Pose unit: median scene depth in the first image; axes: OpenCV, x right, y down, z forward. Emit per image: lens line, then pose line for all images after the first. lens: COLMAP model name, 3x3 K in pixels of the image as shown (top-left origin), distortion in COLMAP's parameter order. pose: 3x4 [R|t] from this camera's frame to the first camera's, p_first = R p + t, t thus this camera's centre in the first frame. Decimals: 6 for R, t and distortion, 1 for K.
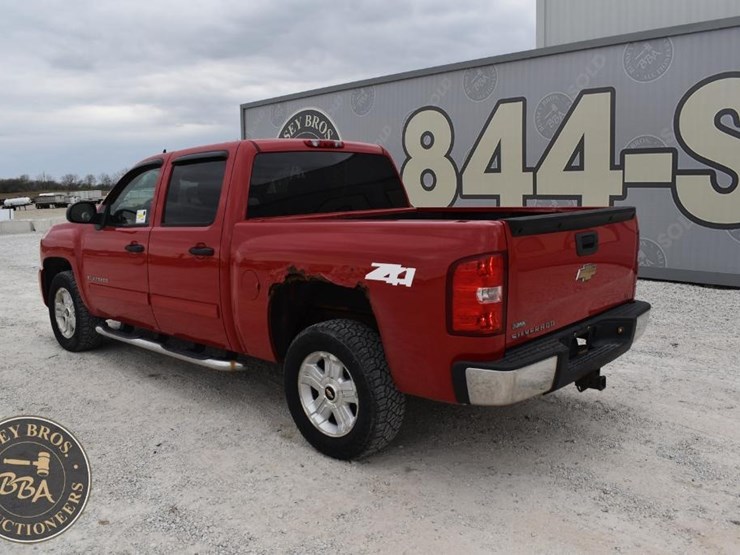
lens RADIAL K [[646.9, 0, 368.1], [0, 646.9, 279.6], [0, 0, 1]] dist [-0.097816, 0.015750]
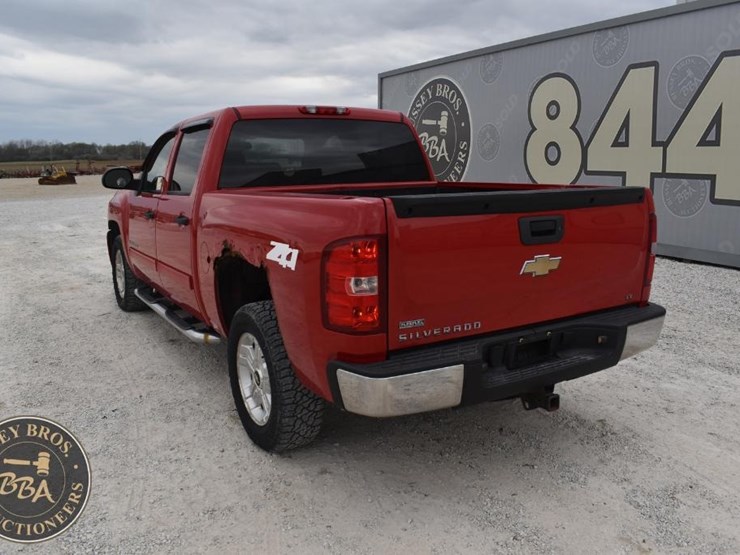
lens RADIAL K [[646.9, 0, 367.9], [0, 646.9, 278.6], [0, 0, 1]] dist [-0.097816, 0.015750]
pose [[0.961522, 0.065237, -0.266870, 0.256693], [-0.054169, 0.997347, 0.048633, -0.016876], [0.269335, -0.032305, 0.962505, 0.114466]]
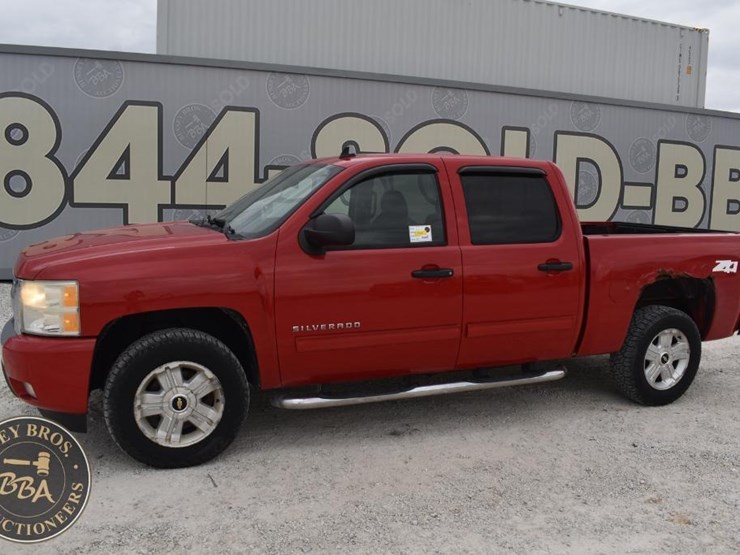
lens RADIAL K [[646.9, 0, 368.4], [0, 646.9, 275.5], [0, 0, 1]] dist [-0.097816, 0.015750]
pose [[0.416722, -0.082185, 0.905311, -1.186658], [0.094535, 0.994423, 0.046759, -0.097027], [-0.904105, 0.066098, 0.422167, 0.760059]]
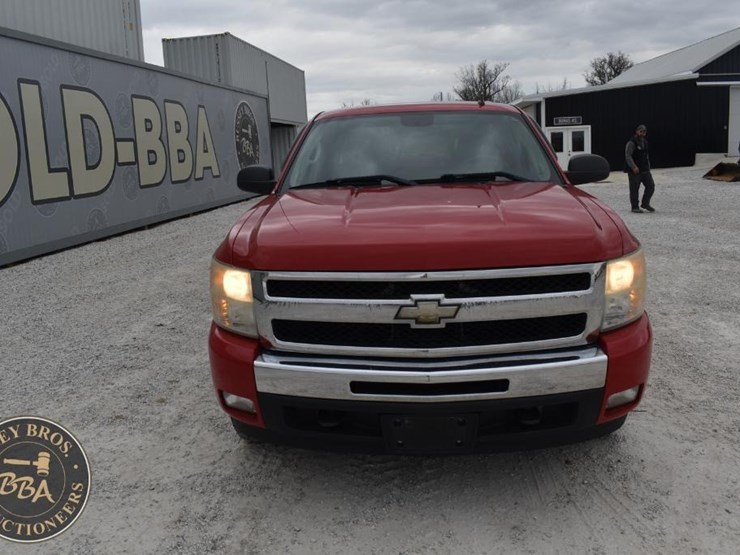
lens RADIAL K [[646.9, 0, 364.2], [0, 646.9, 283.6], [0, 0, 1]] dist [-0.097816, 0.015750]
pose [[-0.632899, -0.112851, 0.765966, -0.983970], [0.166675, 0.946264, 0.277135, -0.260018], [-0.756081, 0.303065, -0.580080, 1.888915]]
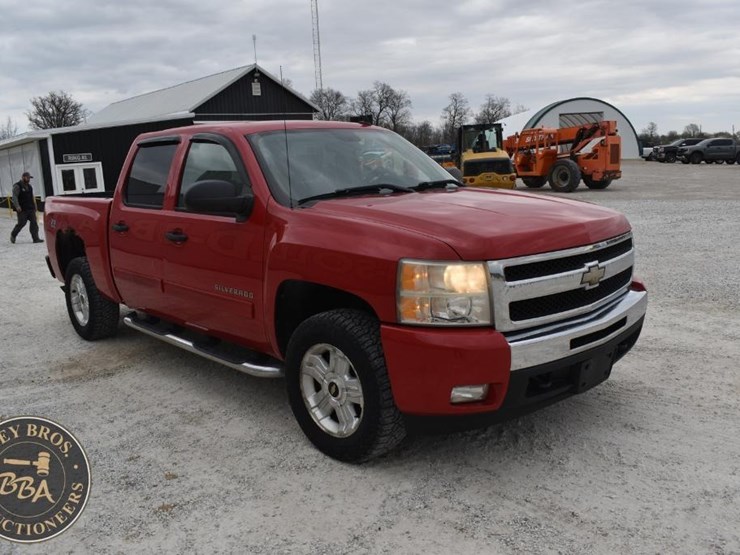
lens RADIAL K [[646.9, 0, 379.2], [0, 646.9, 279.6], [0, 0, 1]] dist [-0.097816, 0.015750]
pose [[-0.996866, 0.054394, 0.057443, -0.429332], [0.069879, 0.945834, 0.317041, -0.311998], [-0.037086, 0.320062, -0.946670, 2.207771]]
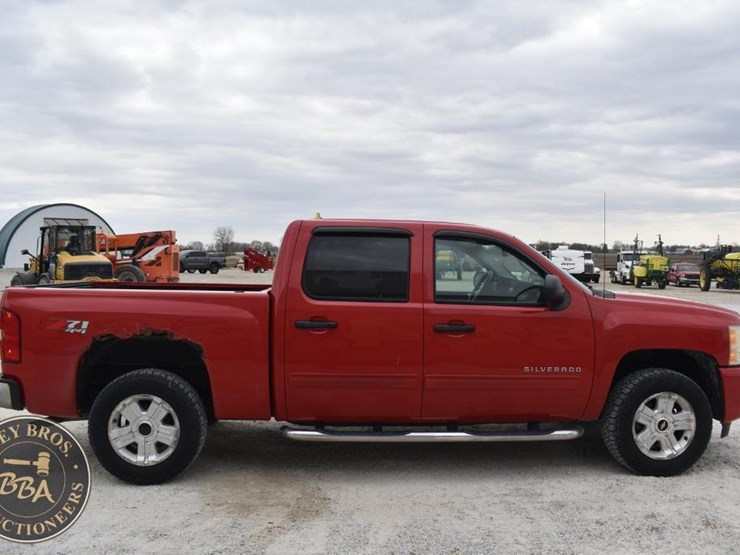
lens RADIAL K [[646.9, 0, 369.4], [0, 646.9, 280.8], [0, 0, 1]] dist [-0.097816, 0.015750]
pose [[-0.683908, 0.037156, -0.728622, 0.667210], [-0.097762, 0.985028, 0.141993, -0.290032], [0.722989, 0.168342, -0.670036, 1.866541]]
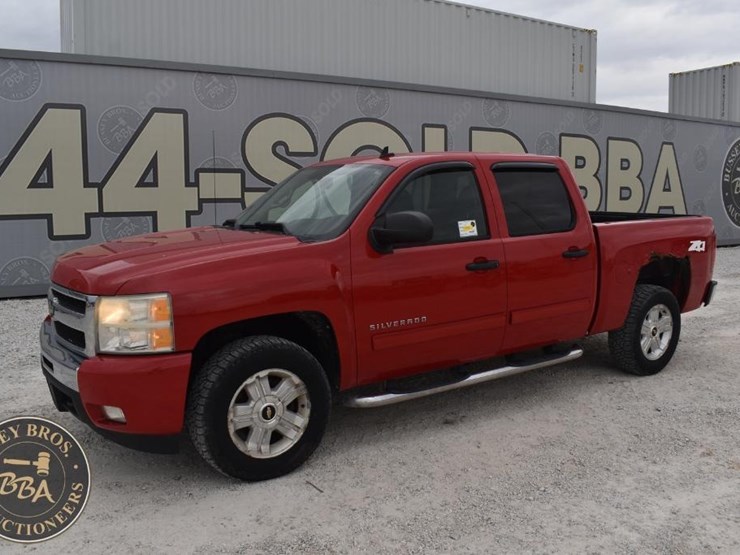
lens RADIAL K [[646.9, 0, 368.3], [0, 646.9, 275.4], [0, 0, 1]] dist [-0.097816, 0.015750]
pose [[0.225964, -0.102878, 0.968688, -1.282054], [0.141903, 0.987277, 0.071751, -0.125058], [-0.963745, 0.121247, 0.237688, 0.984906]]
